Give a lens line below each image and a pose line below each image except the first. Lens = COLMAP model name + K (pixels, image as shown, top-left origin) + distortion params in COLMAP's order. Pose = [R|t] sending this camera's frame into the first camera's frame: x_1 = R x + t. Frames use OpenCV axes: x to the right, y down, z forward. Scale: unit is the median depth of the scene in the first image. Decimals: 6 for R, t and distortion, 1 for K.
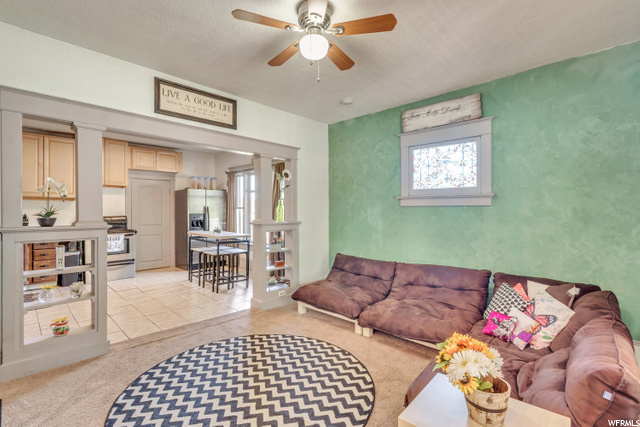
lens RADIAL K [[292.5, 0, 319.5], [0, 292.5, 210.6], [0, 0, 1]] dist [-0.001594, 0.000206]
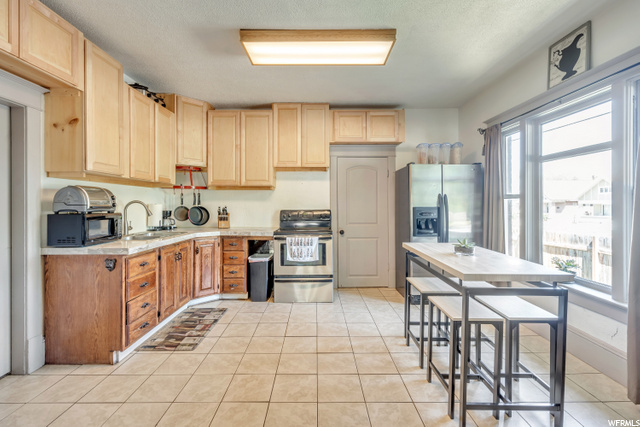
lens RADIAL K [[292.5, 0, 321.4], [0, 292.5, 207.5], [0, 0, 1]] dist [-0.001594, 0.000206]
pose [[0.706088, 0.006713, -0.708092, -0.157791], [0.000858, 0.999946, 0.010335, 0.004655], [0.708124, -0.007905, 0.706044, 0.448980]]
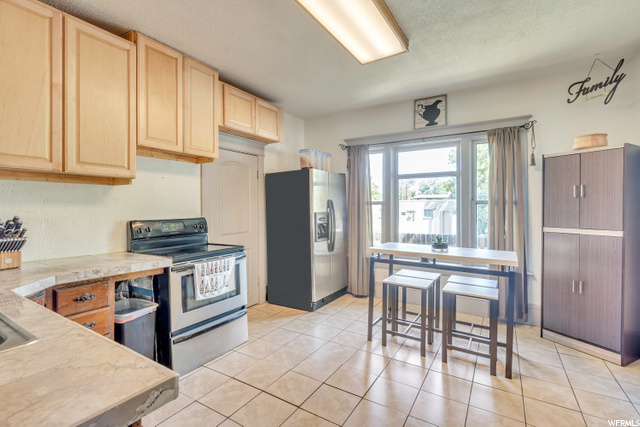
lens RADIAL K [[292.5, 0, 320.8], [0, 292.5, 209.3], [0, 0, 1]] dist [-0.001594, 0.000206]
pose [[0.980090, -0.000898, 0.198552, -0.531527], [-0.000784, 0.999964, 0.008396, -0.000987], [-0.198553, -0.008384, 0.980054, 0.425819]]
